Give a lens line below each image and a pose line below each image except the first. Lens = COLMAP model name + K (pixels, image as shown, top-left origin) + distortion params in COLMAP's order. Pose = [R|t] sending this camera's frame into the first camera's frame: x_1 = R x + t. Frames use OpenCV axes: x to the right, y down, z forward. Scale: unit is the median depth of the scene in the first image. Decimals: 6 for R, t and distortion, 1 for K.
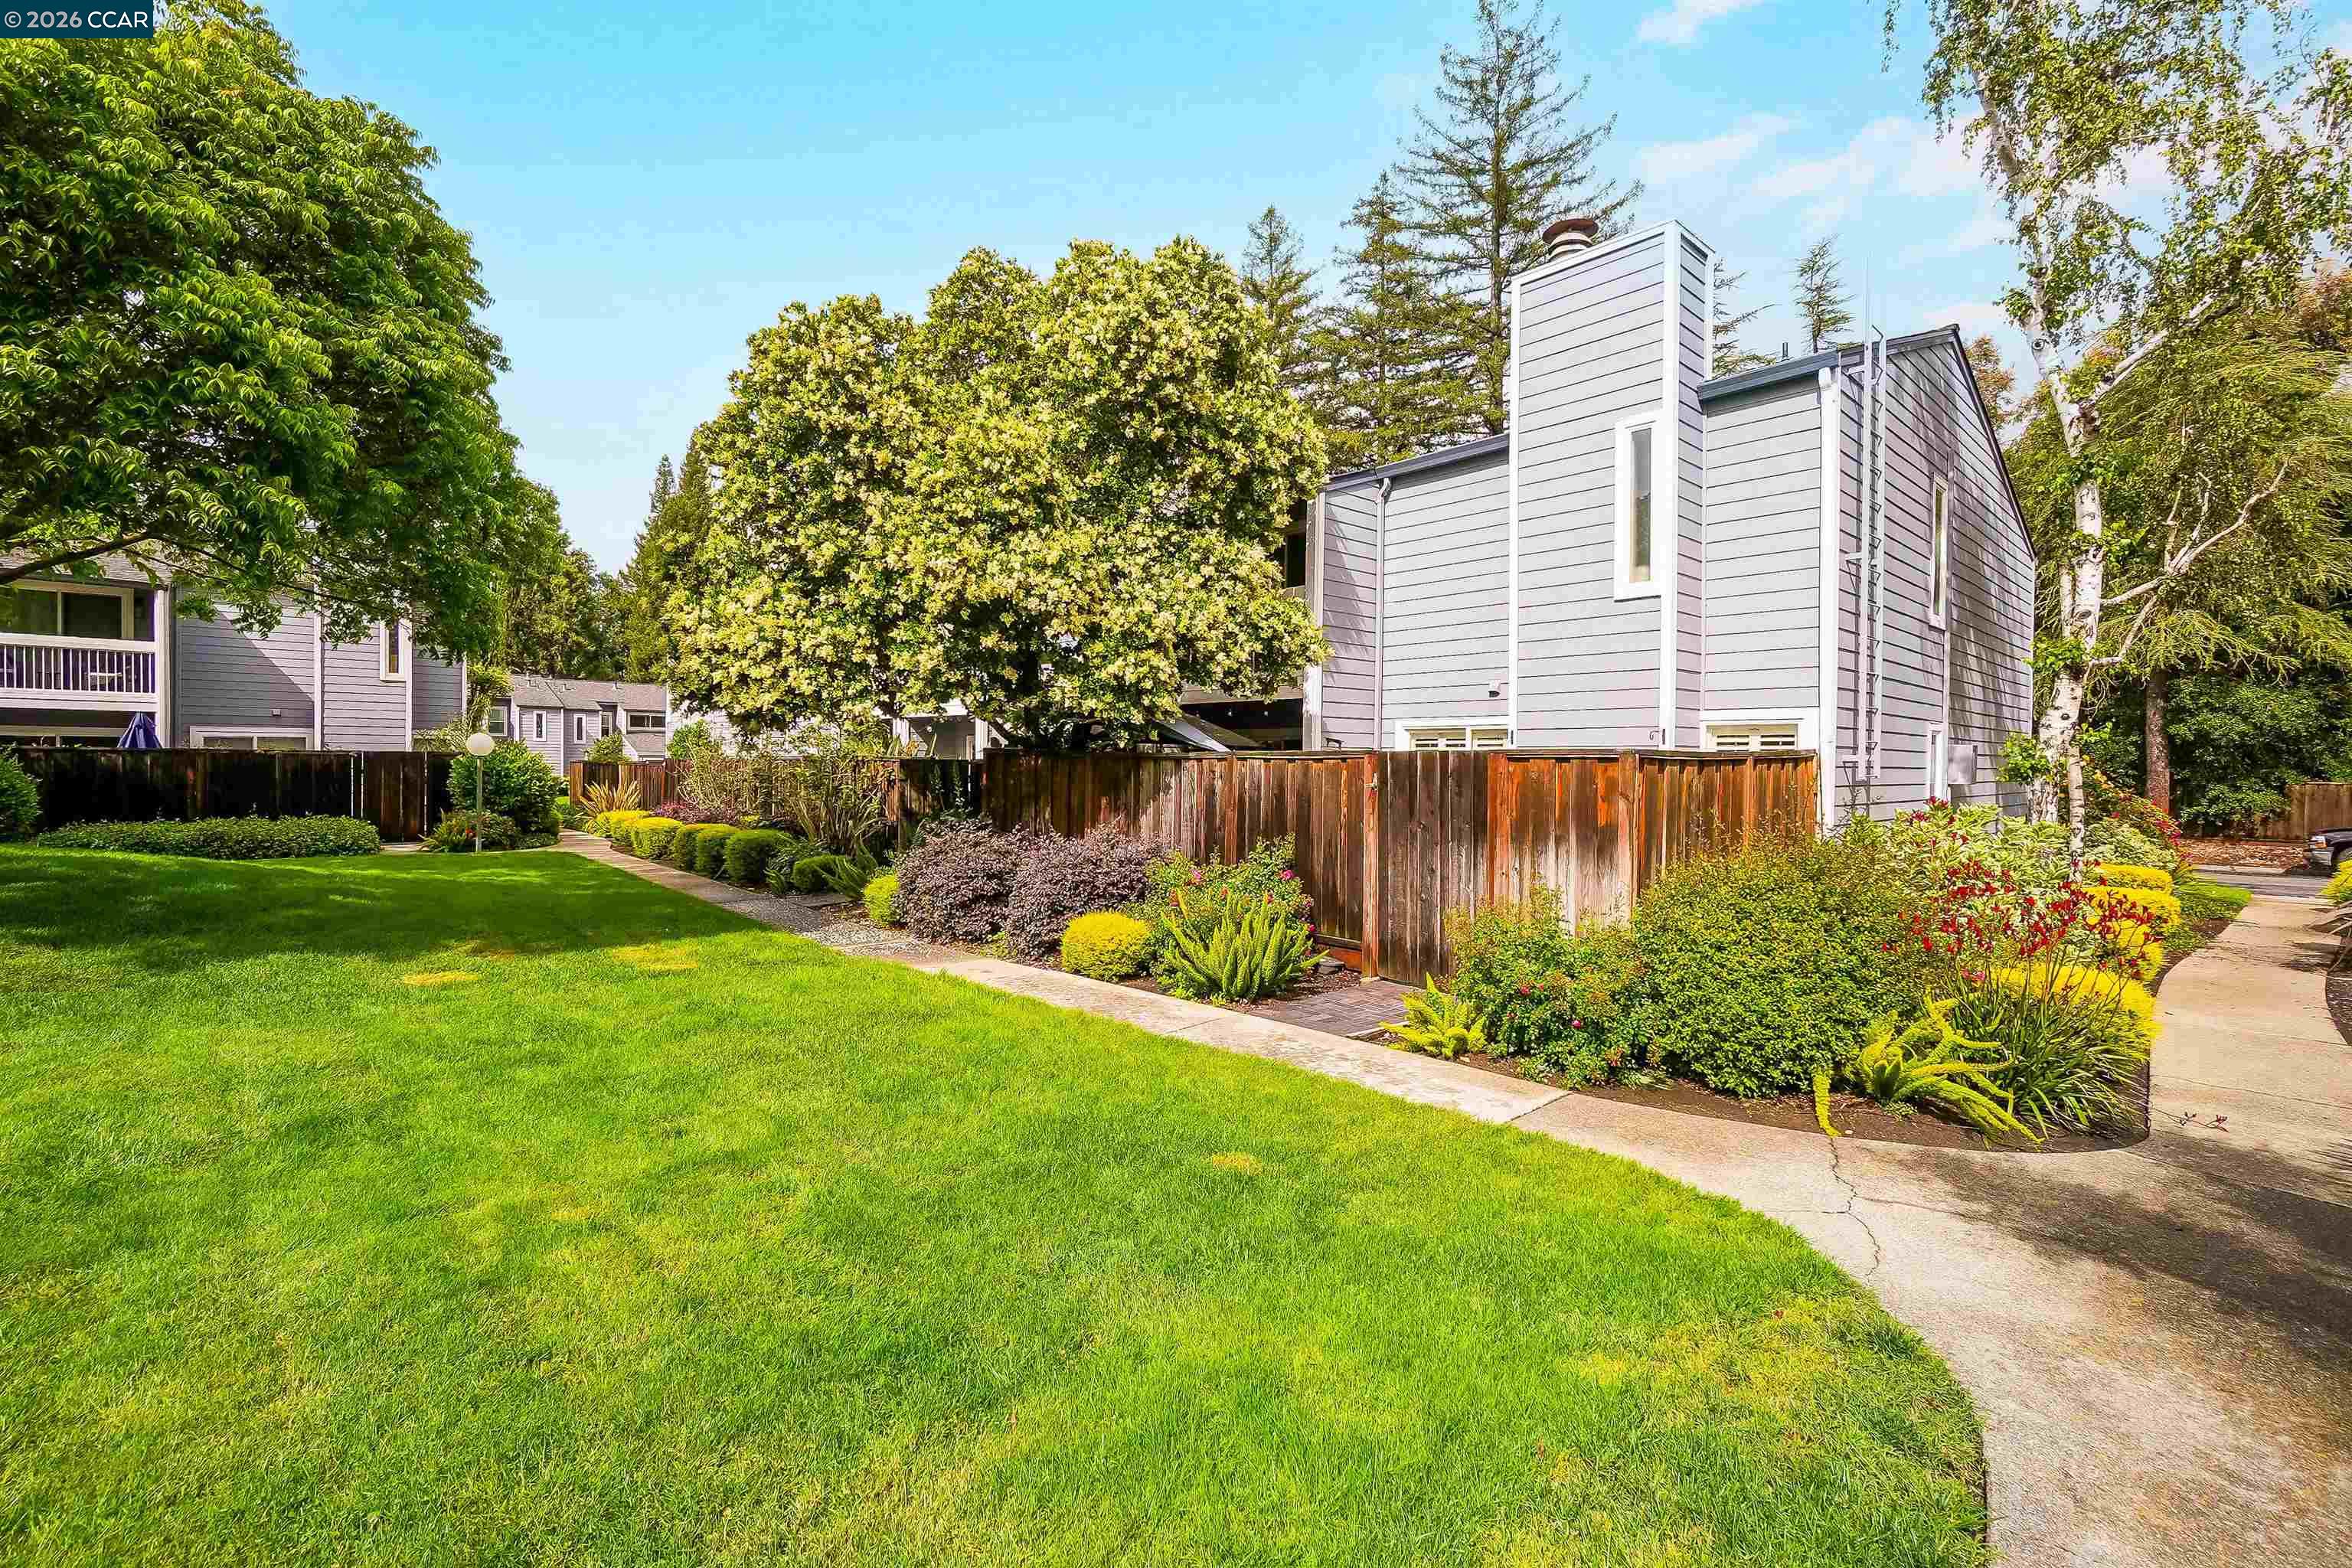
lens RADIAL K [[1038.2, 0, 1189.0], [0, 1038.2, 771.3], [0, 0, 1]] dist [-0.011406, 0.005777]
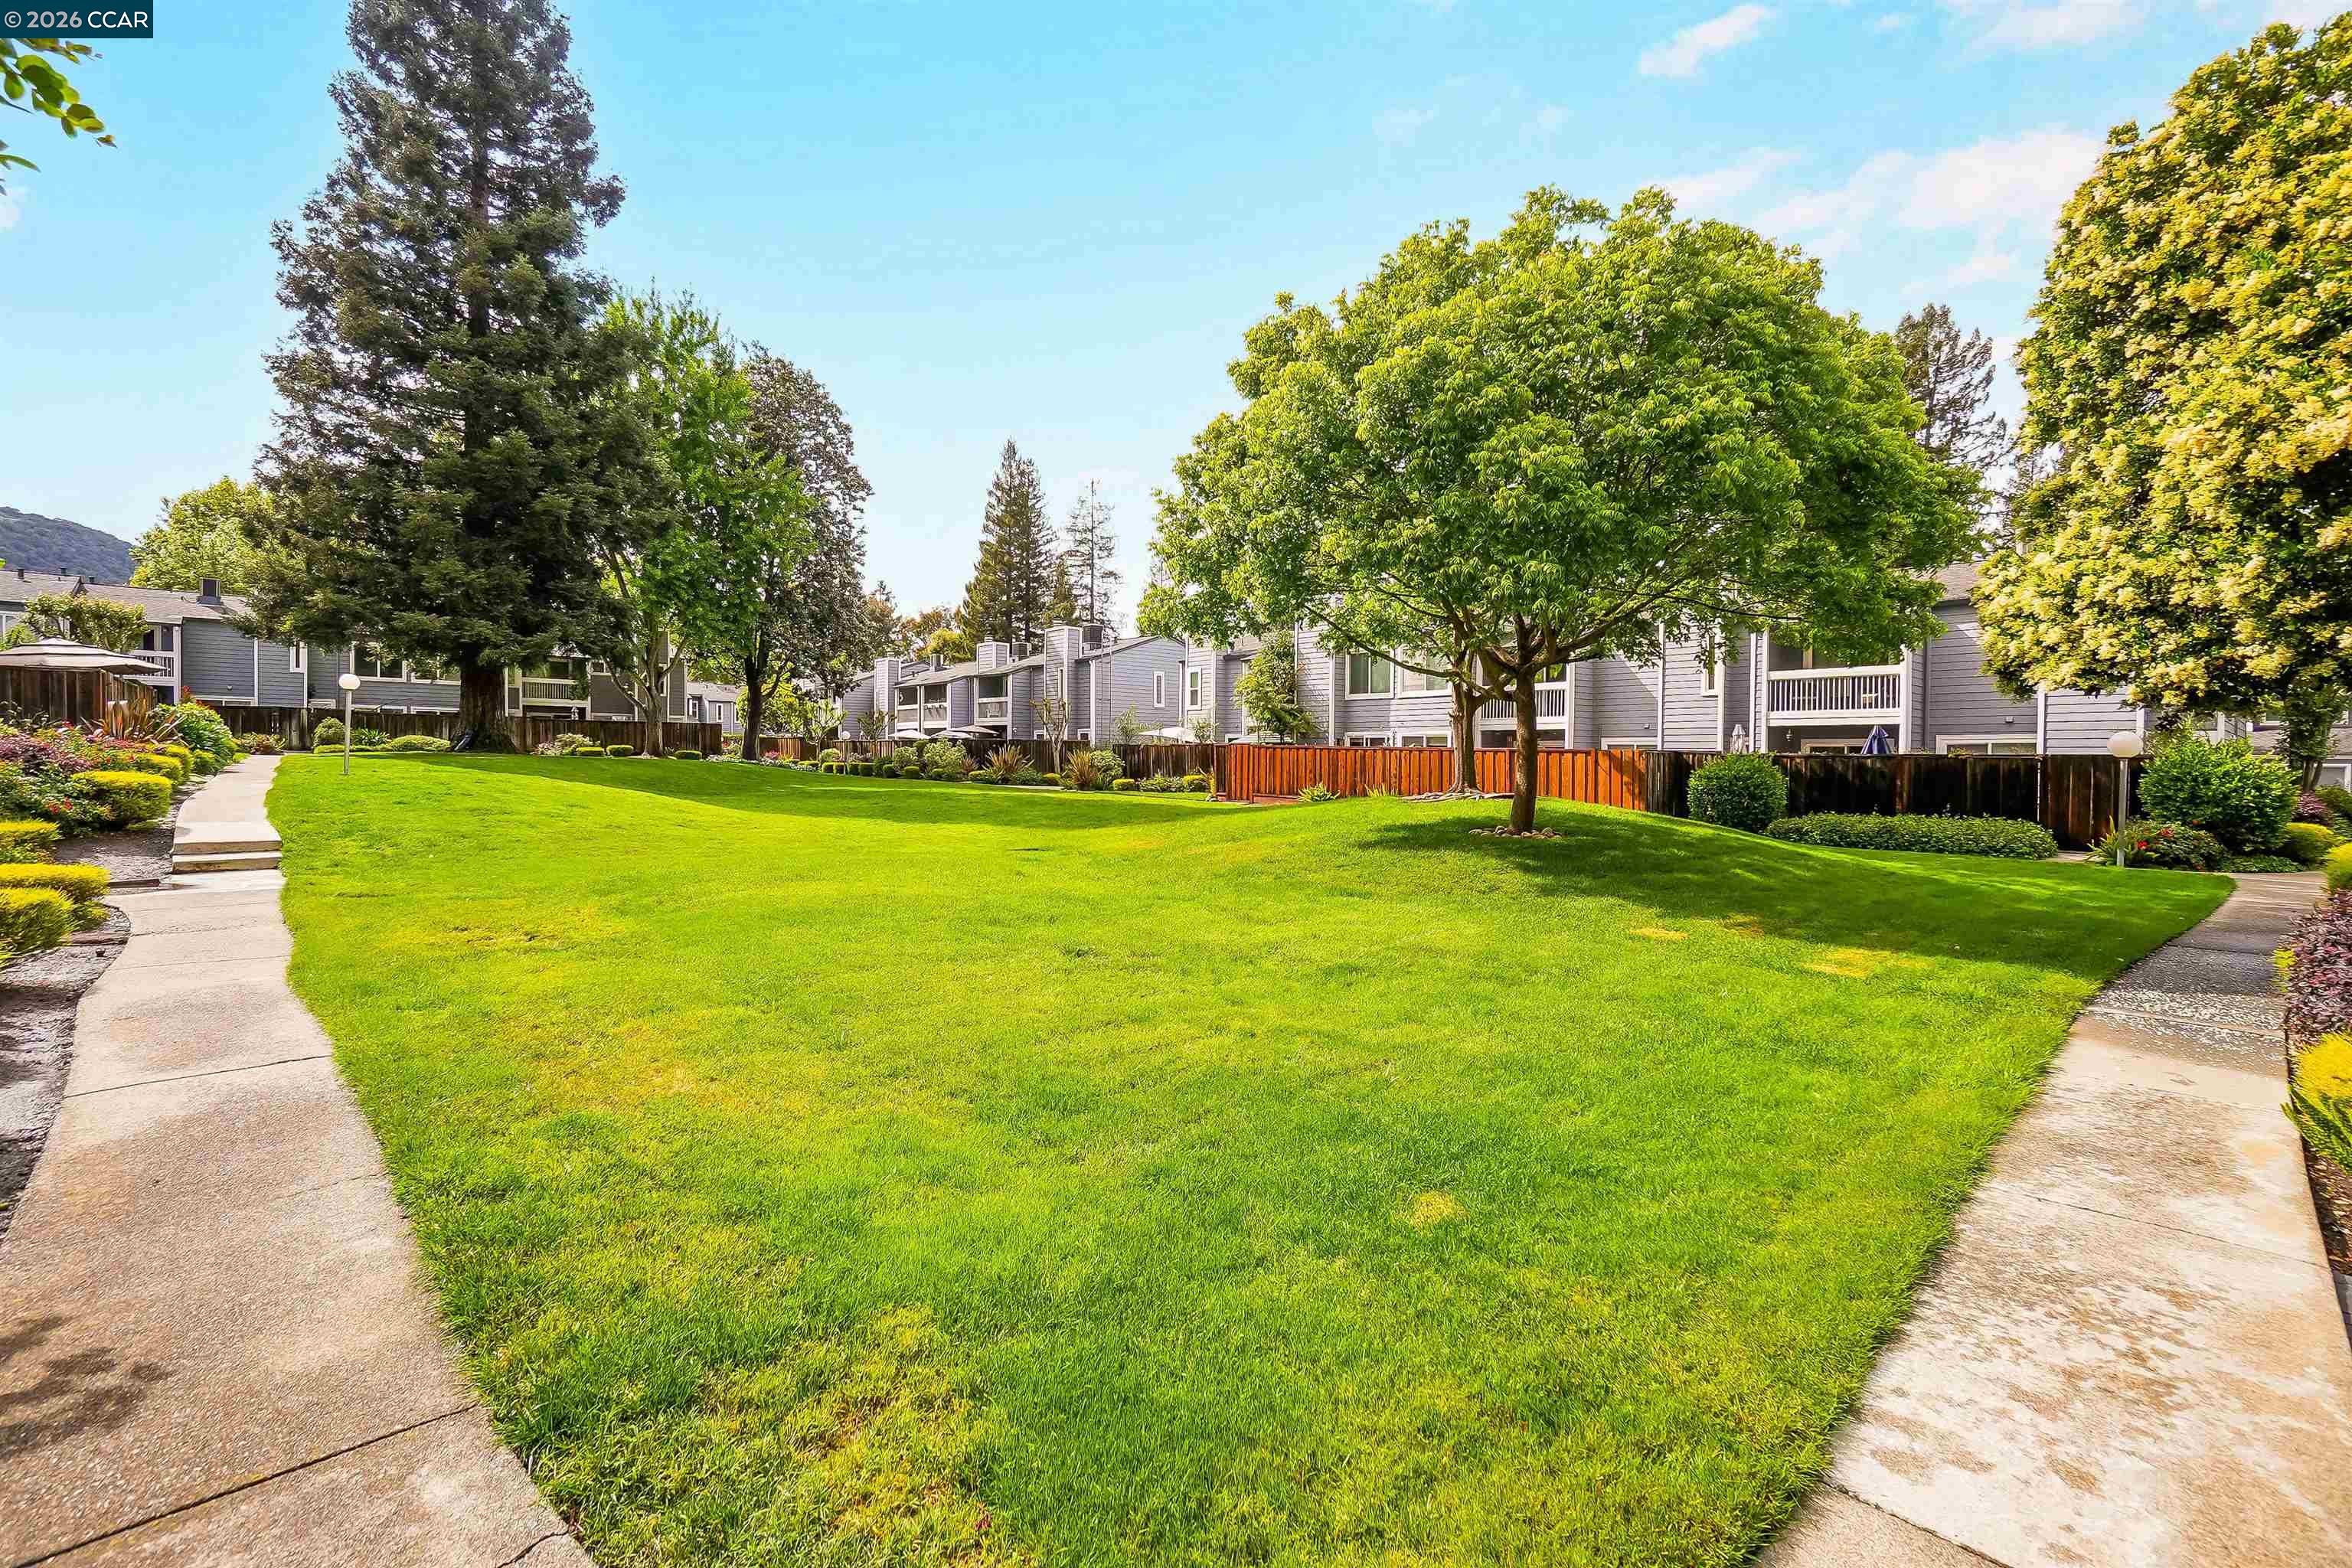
lens RADIAL K [[1038.2, 0, 1156.6], [0, 1038.2, 764.2], [0, 0, 1]] dist [-0.011406, 0.005777]
pose [[-0.039186, -0.005102, -0.999219, 0.386148], [-0.017327, 0.999840, -0.004426, 0.015116], [0.999082, 0.017140, -0.039268, 0.358231]]
